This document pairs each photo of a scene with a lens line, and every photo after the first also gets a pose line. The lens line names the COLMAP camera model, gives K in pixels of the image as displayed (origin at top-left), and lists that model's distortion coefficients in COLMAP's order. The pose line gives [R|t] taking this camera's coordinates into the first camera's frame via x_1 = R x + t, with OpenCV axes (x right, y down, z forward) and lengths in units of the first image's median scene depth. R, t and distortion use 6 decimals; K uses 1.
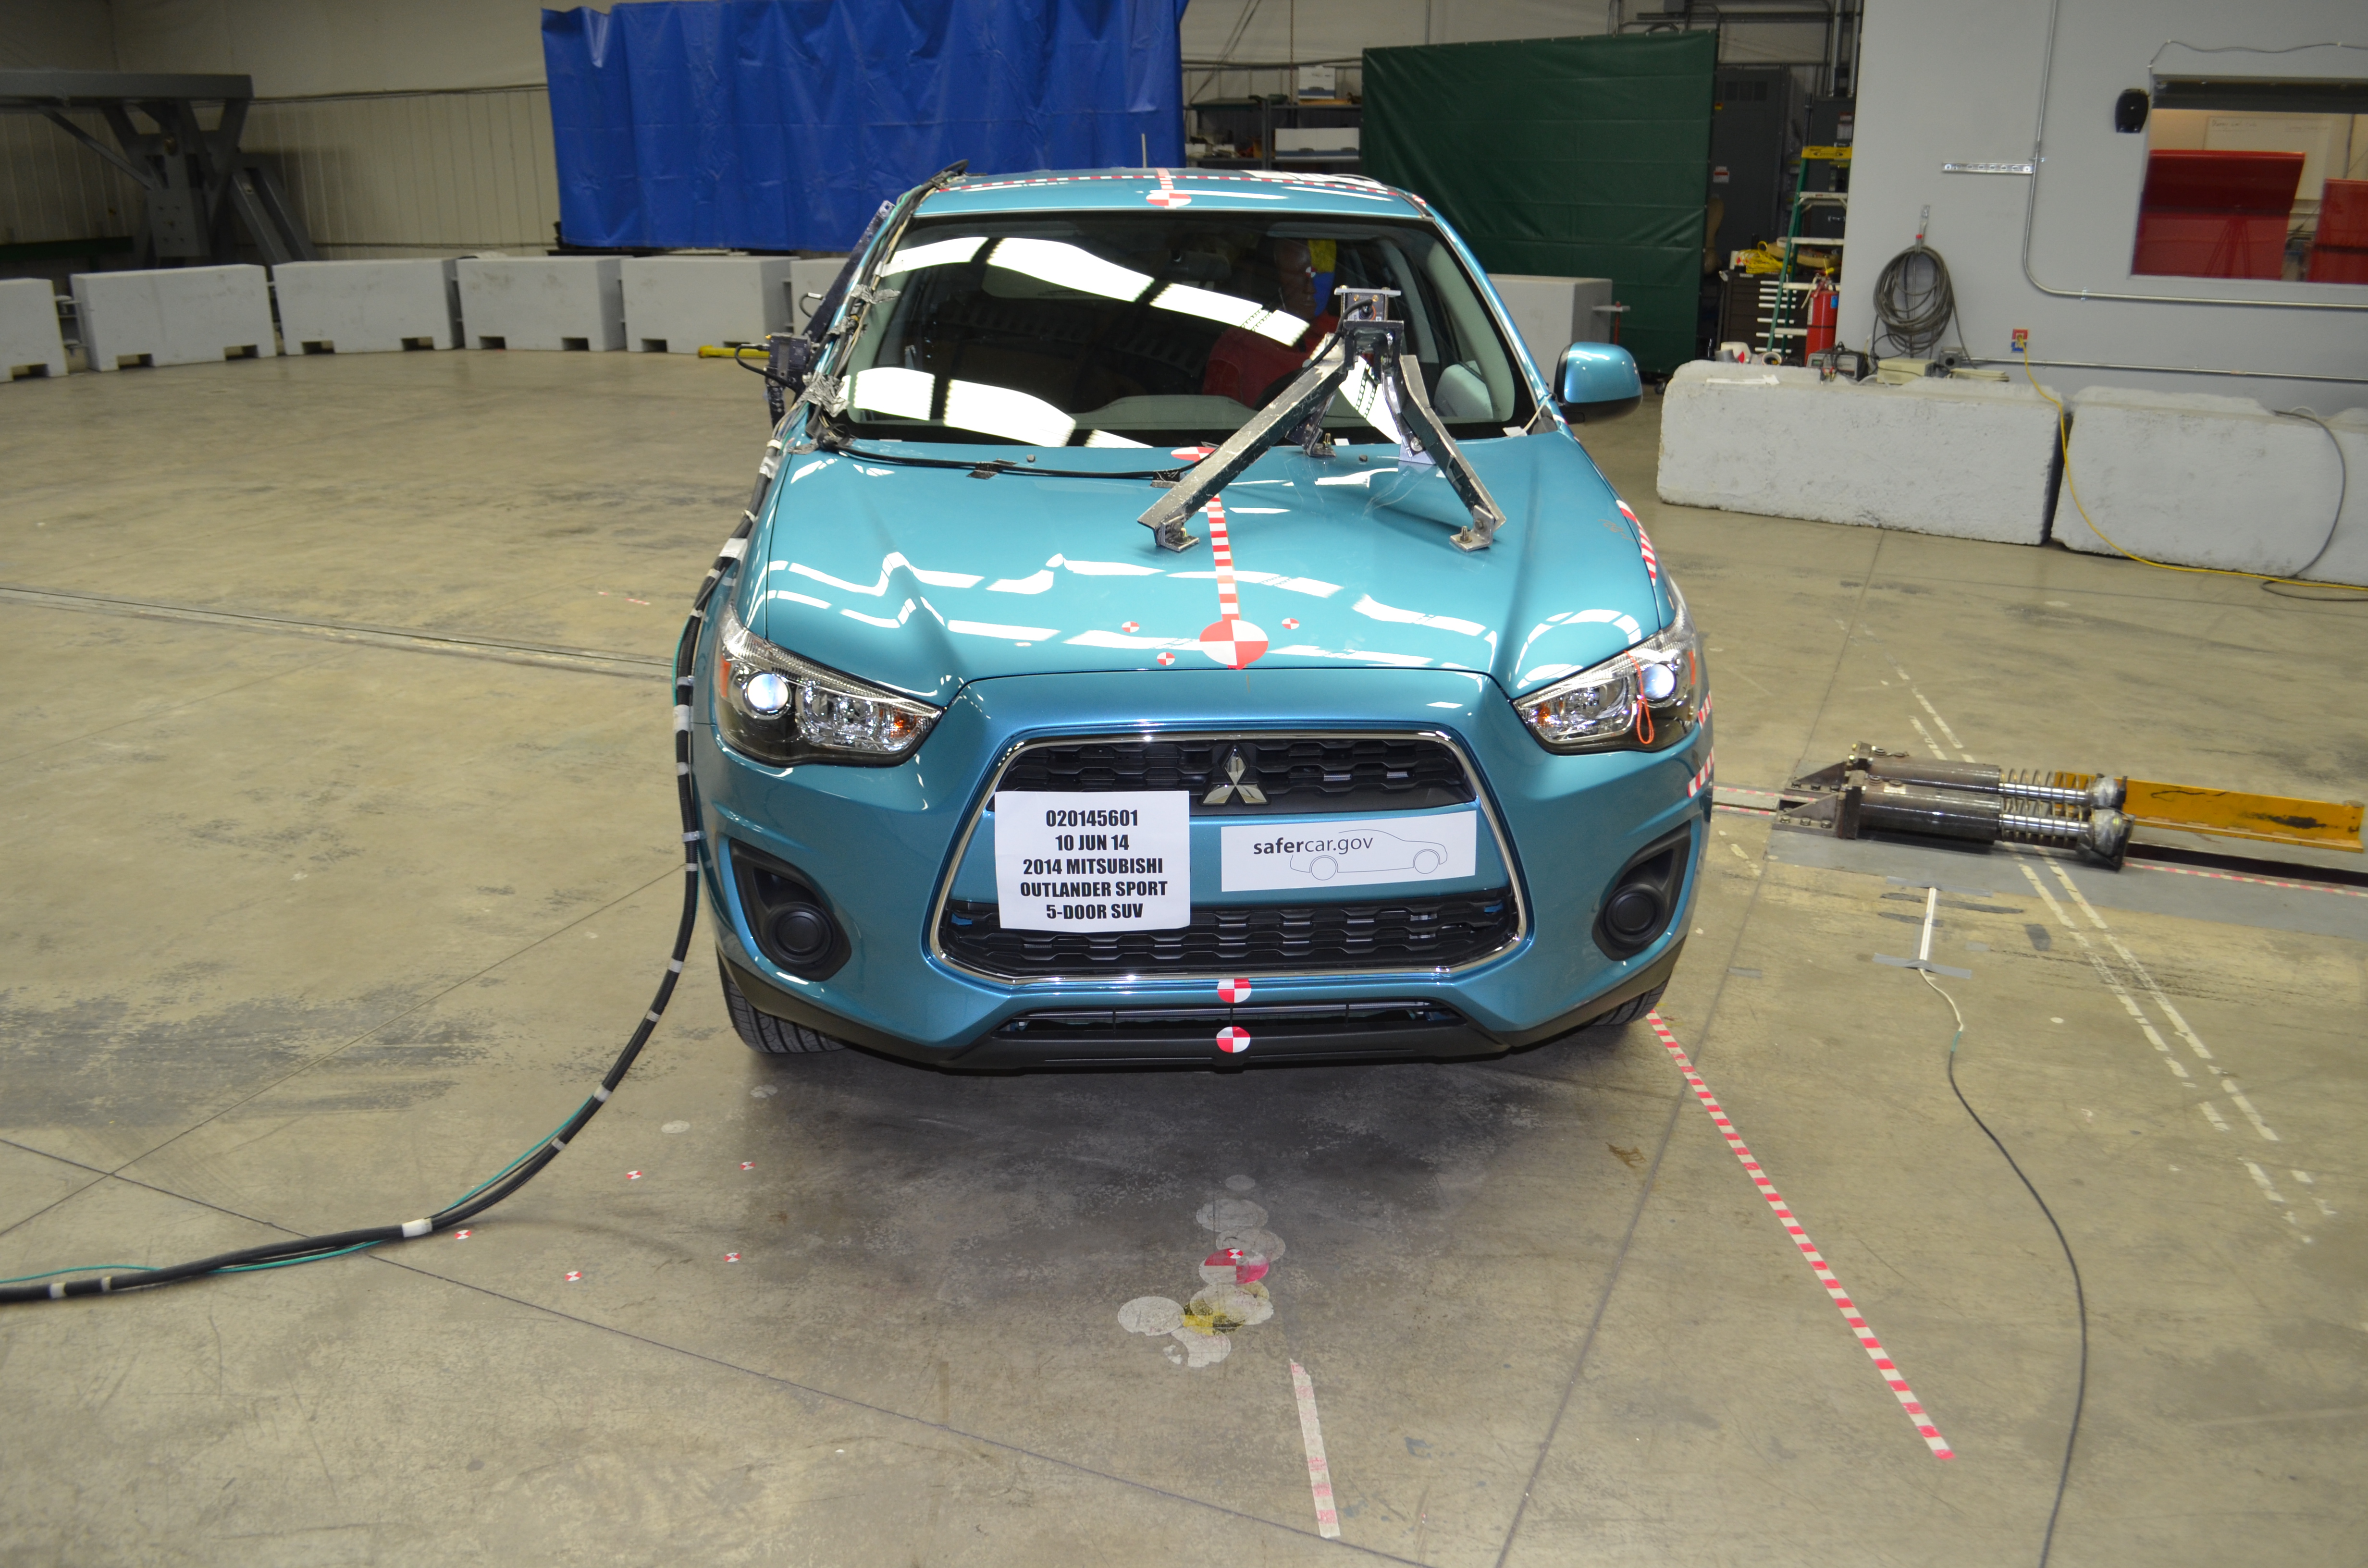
lens RADIAL K [[1853.6, 0, 1228.4], [0, 1853.6, 795.7], [0, 0, 1]] dist [-0.080134, 0.005199]
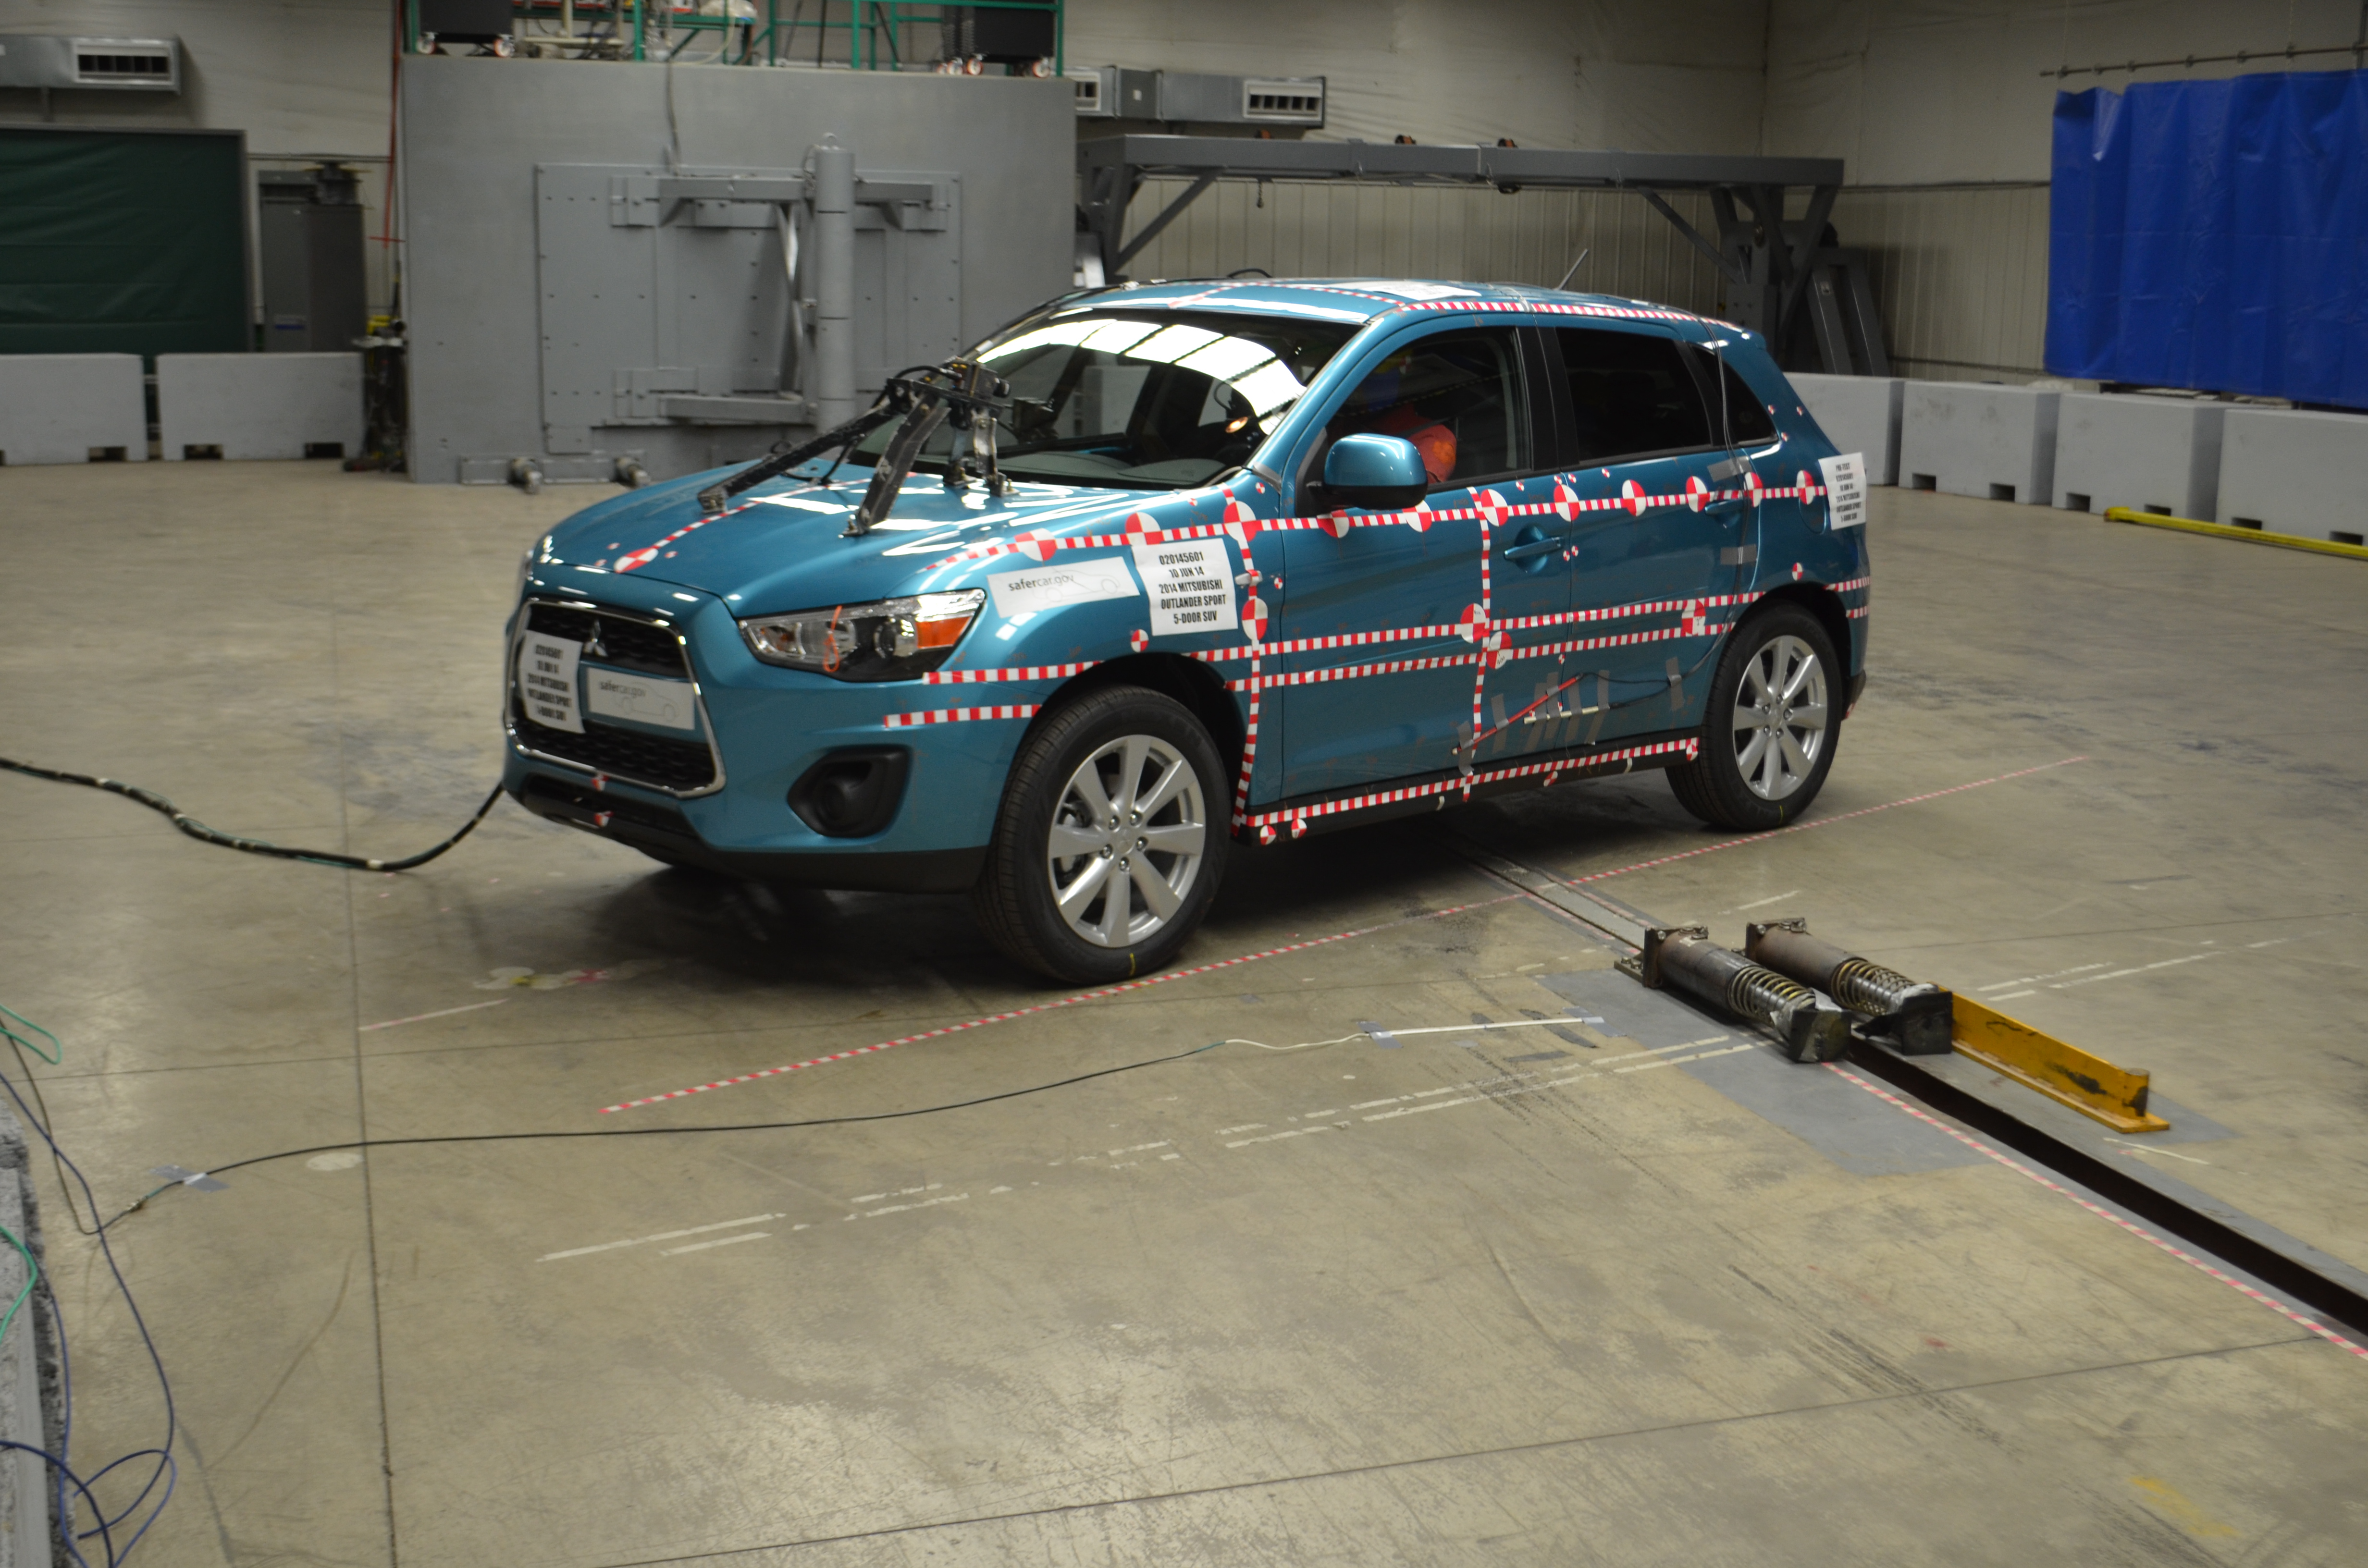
lens RADIAL K [[2763.0, 0, 1260.4], [0, 2763.0, 786.5], [0, 0, 1]] dist [-0.053023, 0.007621]
pose [[0.657402, 0.153011, -0.737842, 0.961177], [-0.263168, 0.964131, -0.034539, 0.020249], [0.706092, 0.216882, 0.674089, -0.073207]]
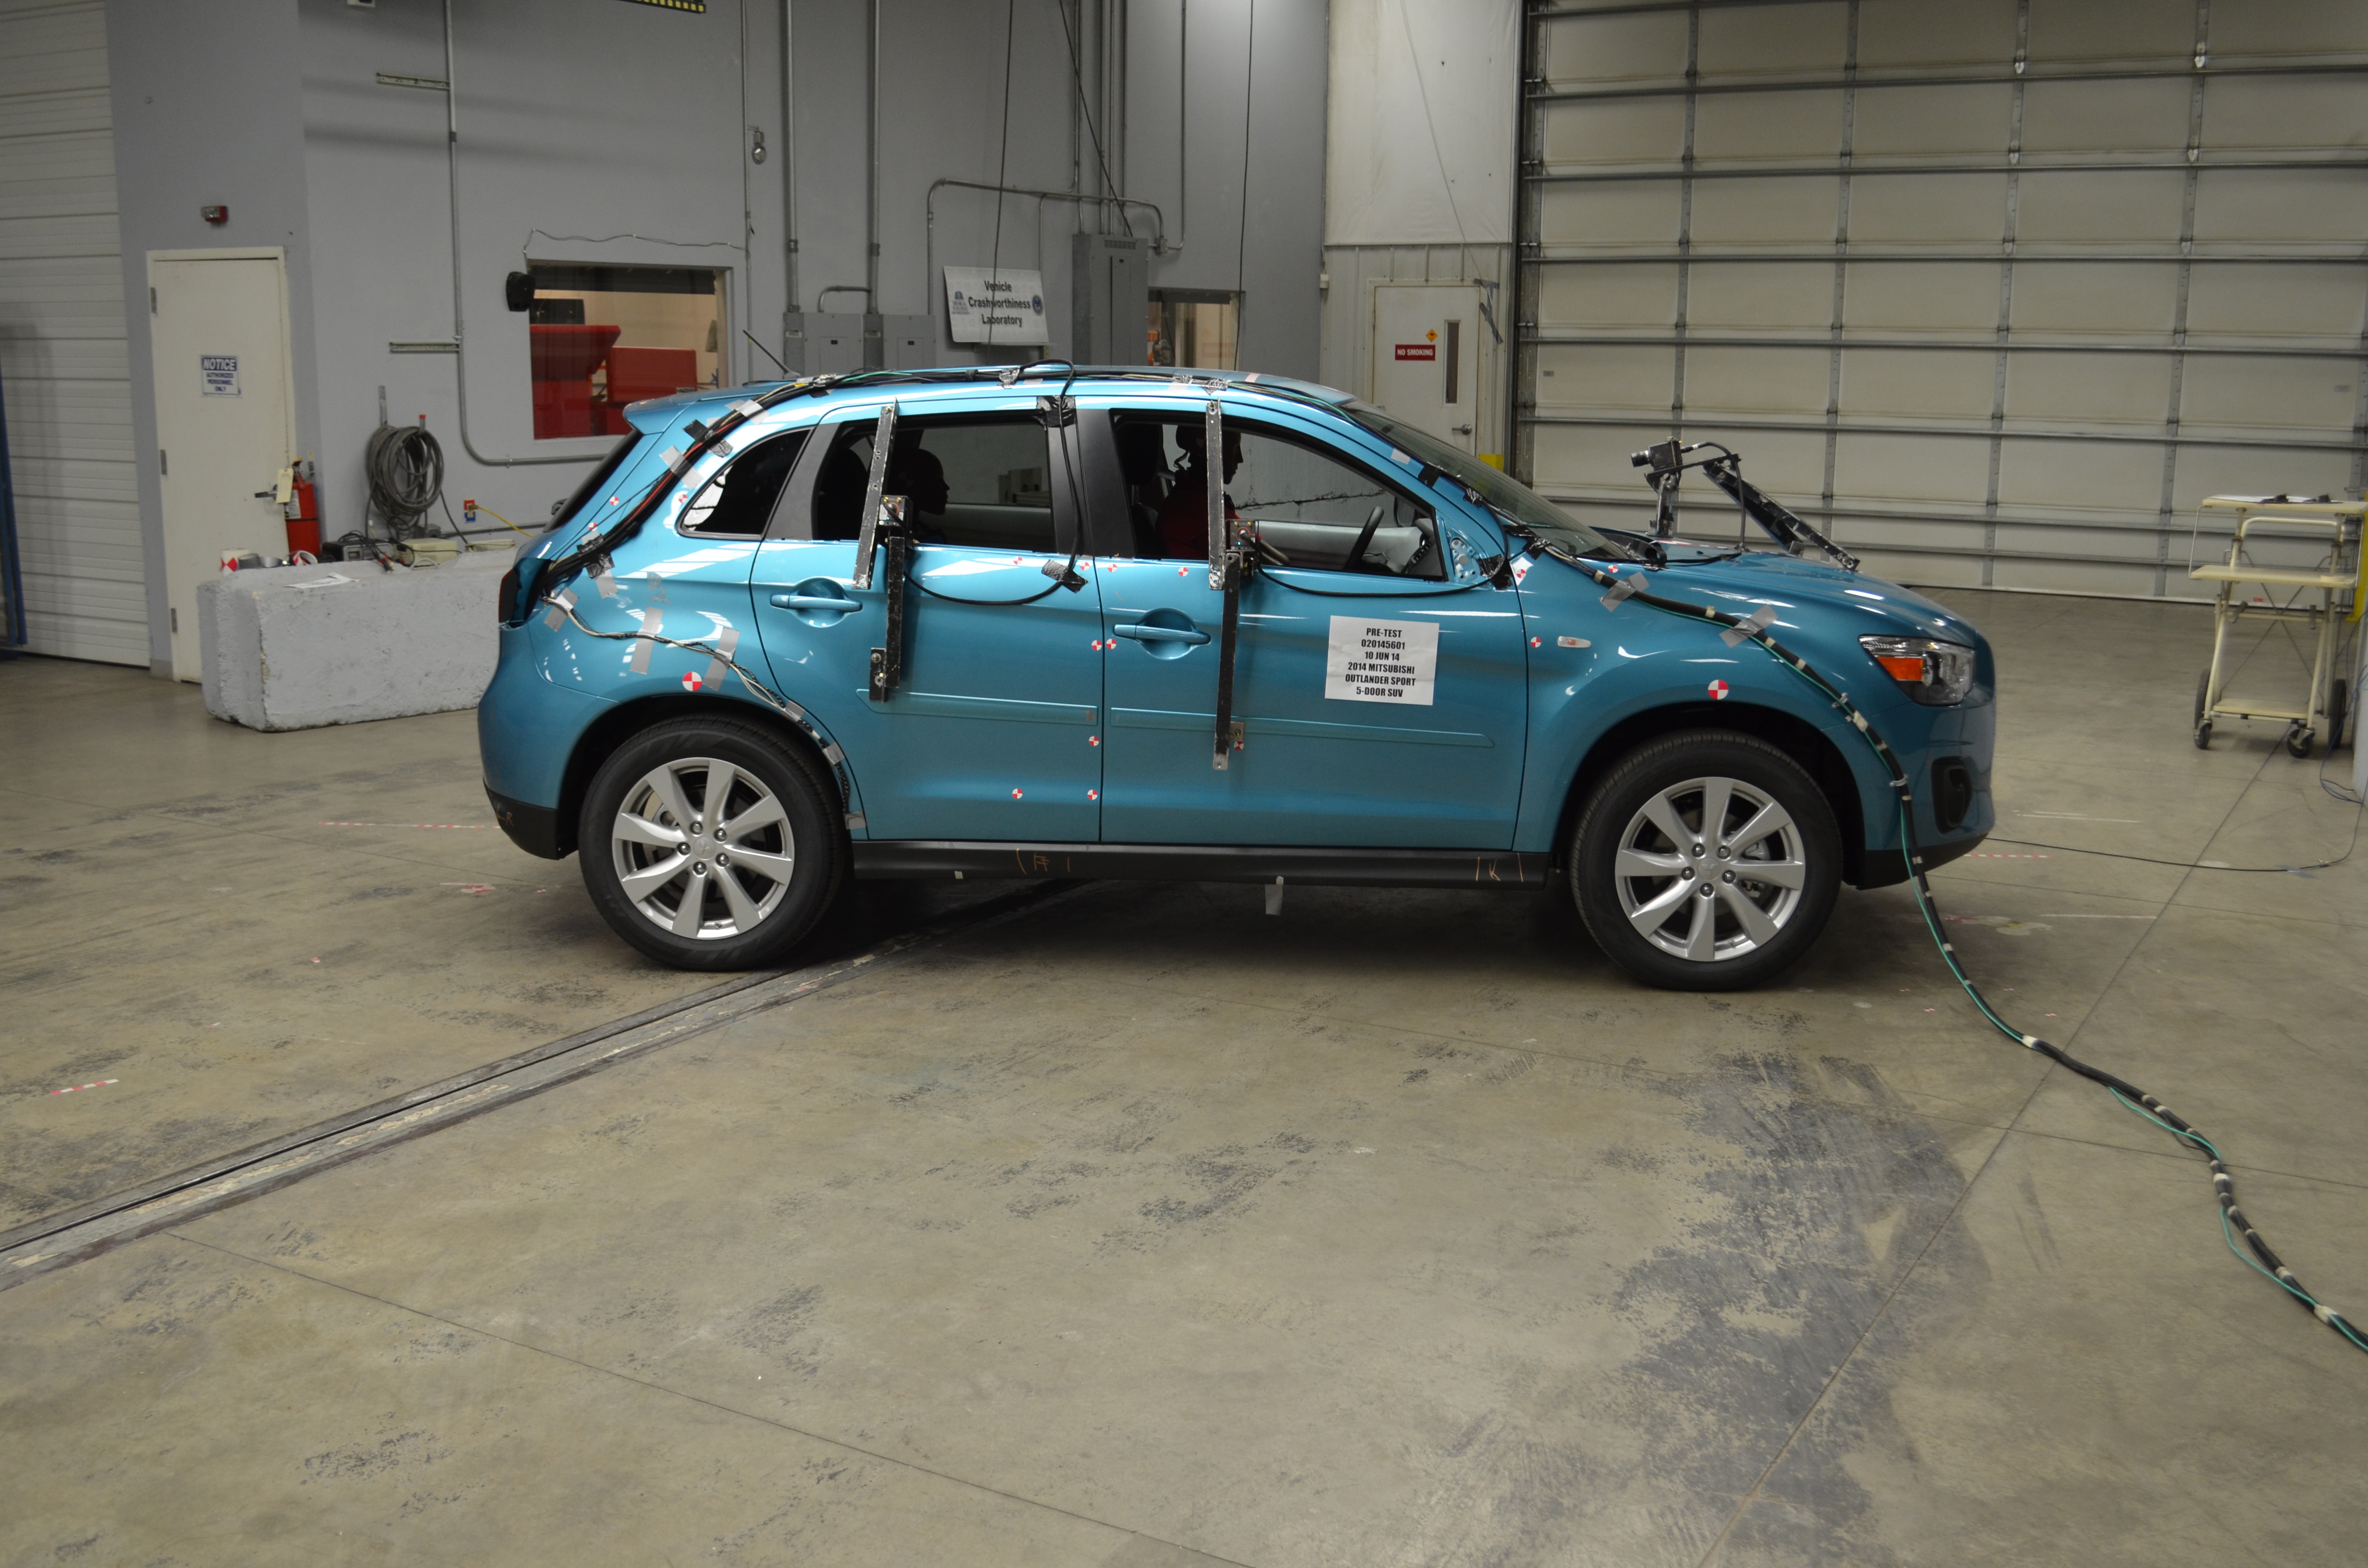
lens RADIAL K [[2305.0, 0, 1242.1], [0, 2305.0, 781.6], [0, 0, 1]] dist [-0.062089, 0.008905]
pose [[0.128172, -0.186845, 0.973992, -1.163300], [0.318010, 0.937977, 0.138087, -0.217522], [-0.939383, 0.292041, 0.179641, 0.601043]]
